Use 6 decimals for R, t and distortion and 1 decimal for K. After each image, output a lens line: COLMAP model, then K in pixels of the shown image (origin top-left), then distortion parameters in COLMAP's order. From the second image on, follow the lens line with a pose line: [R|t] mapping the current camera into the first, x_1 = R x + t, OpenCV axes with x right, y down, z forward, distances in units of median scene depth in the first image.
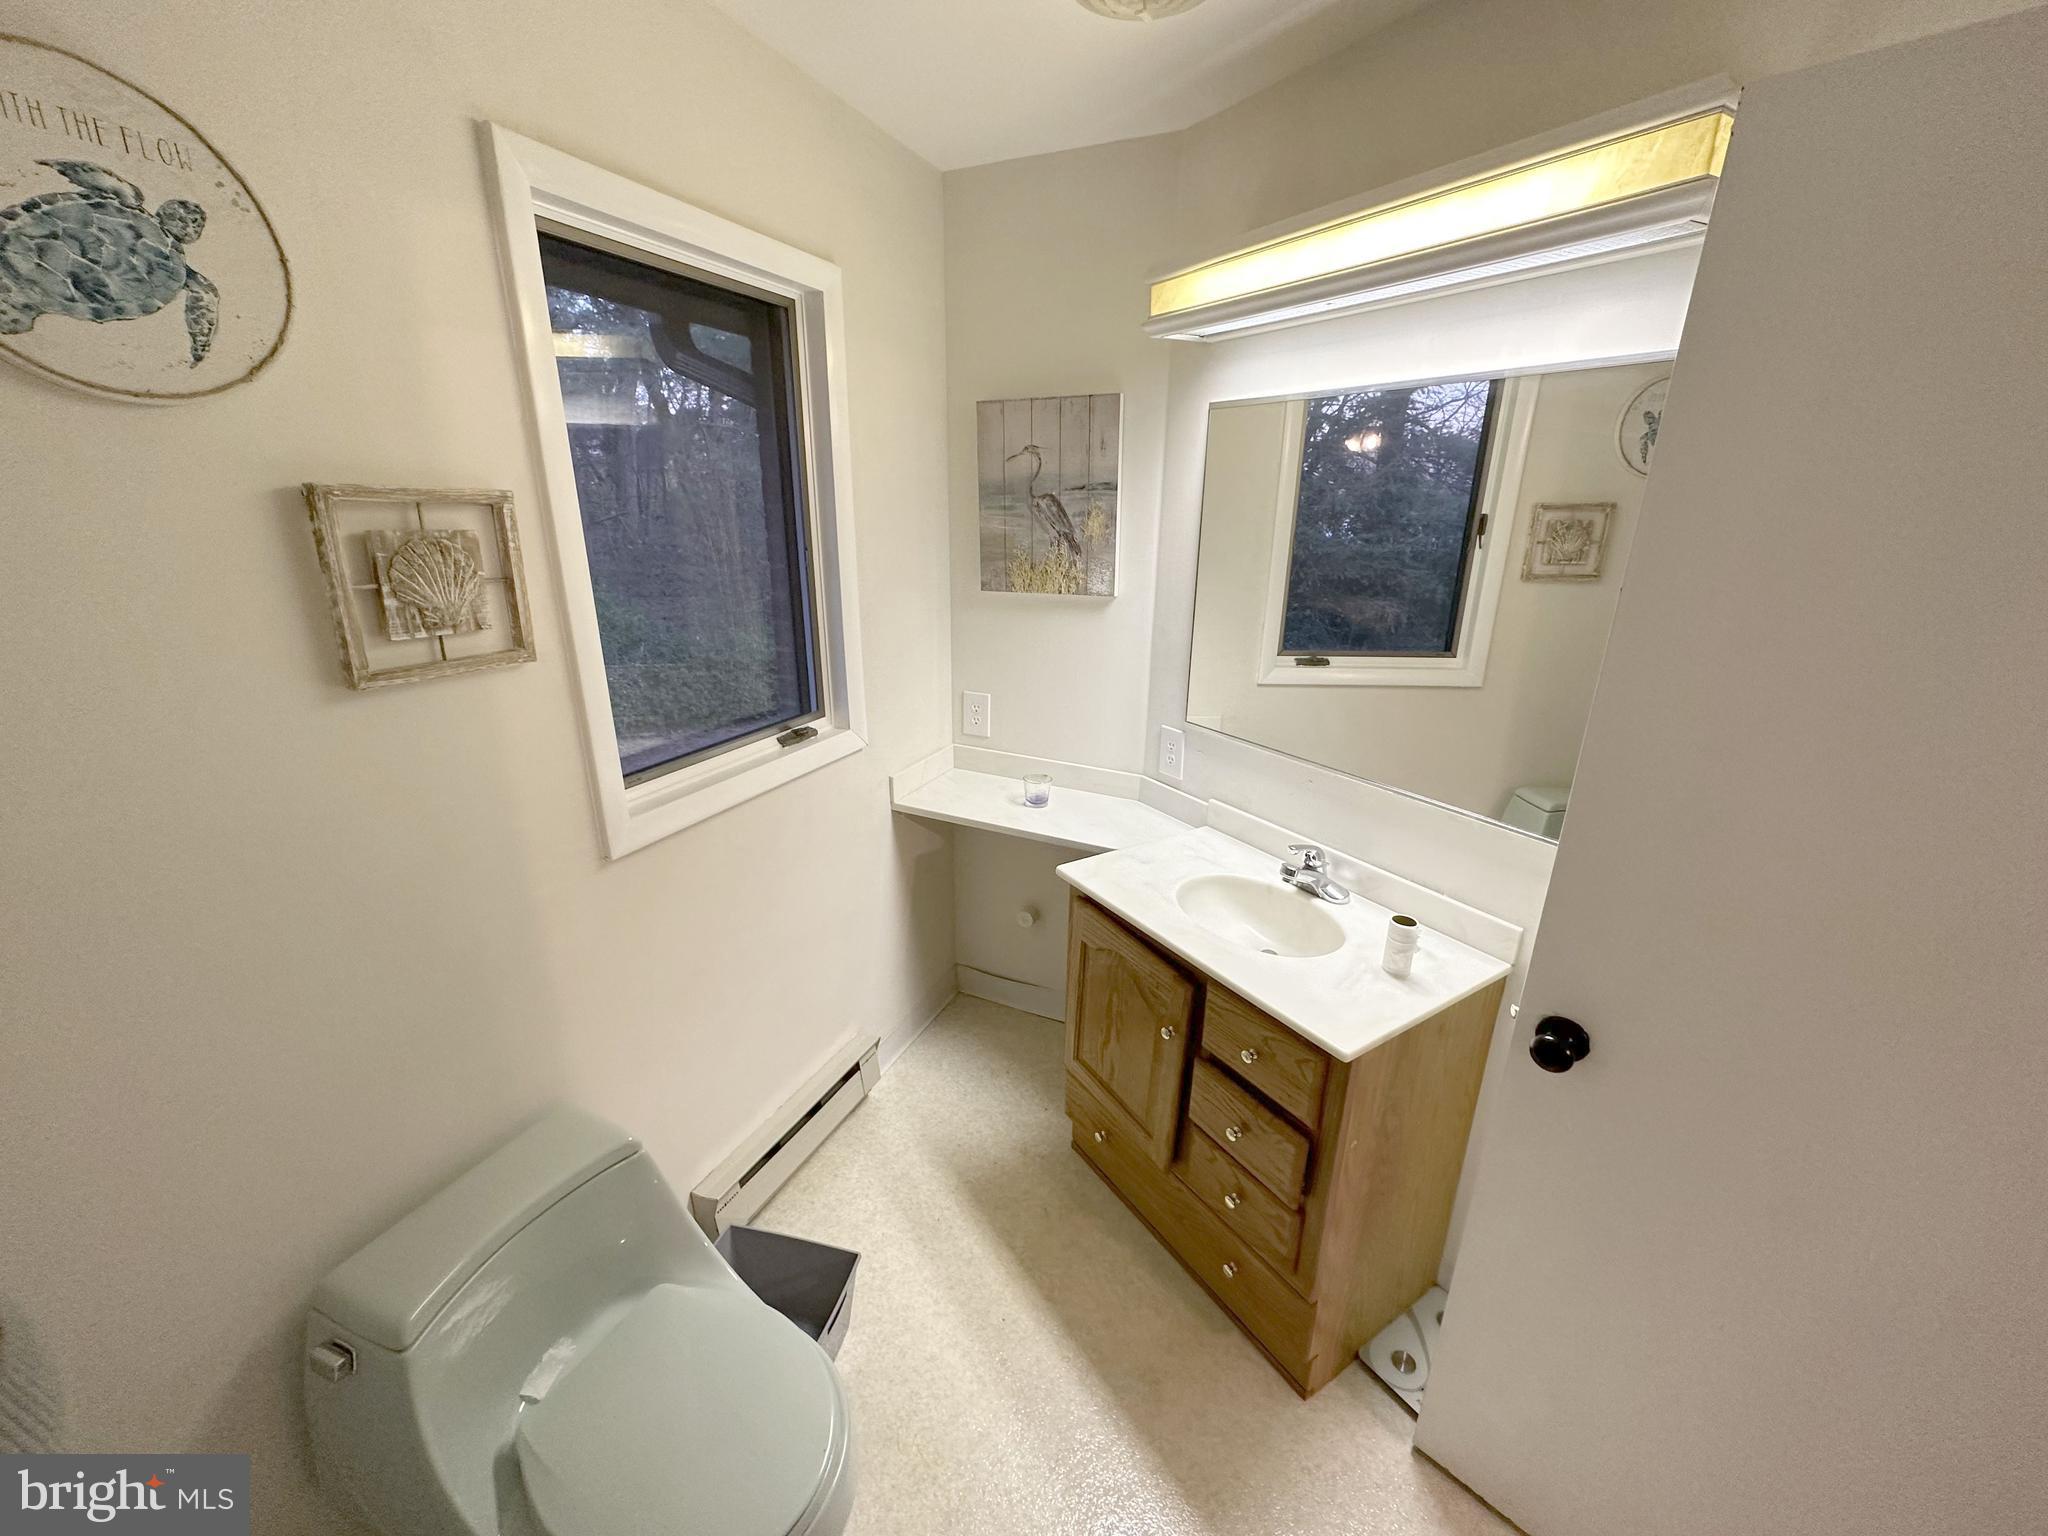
lens RADIAL K [[816.1, 0, 1024.0], [0, 816.1, 768.0], [0, 0, 1]] dist [0.002049, -0.000036]
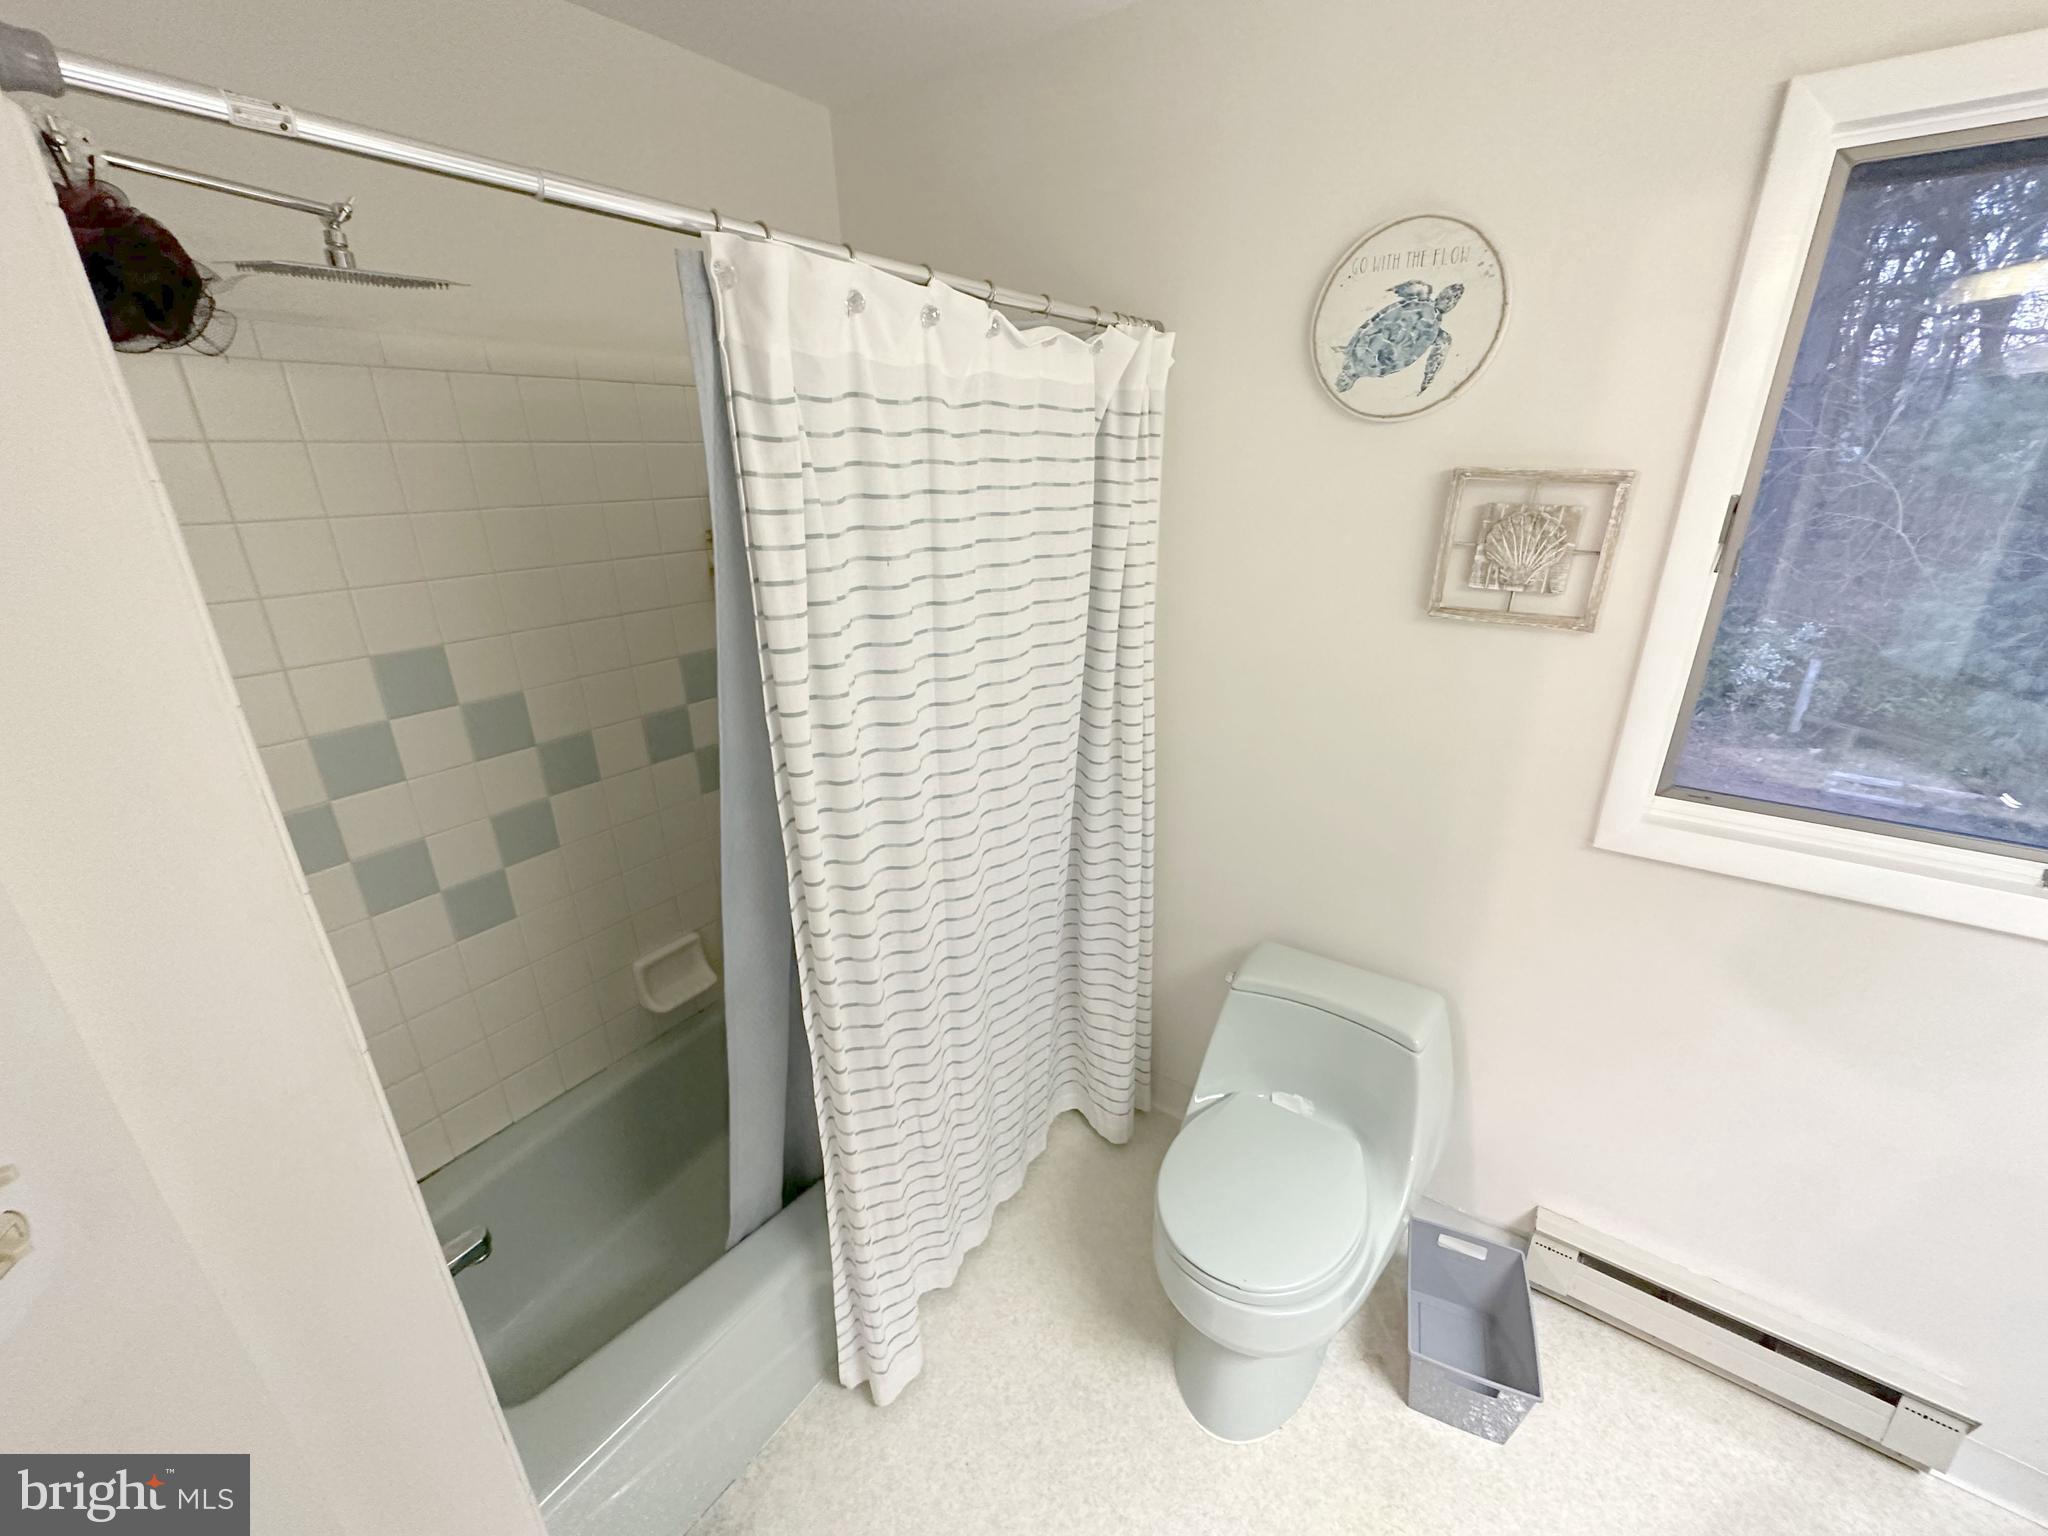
lens RADIAL K [[816.1, 0, 1024.0], [0, 816.1, 768.0], [0, 0, 1]] dist [0.002049, -0.000036]
pose [[-0.193181, 0.342897, -0.919295, 0.661757], [-0.297039, 0.872537, 0.387876, -0.194665], [0.935120, 0.347996, -0.066704, 0.507801]]
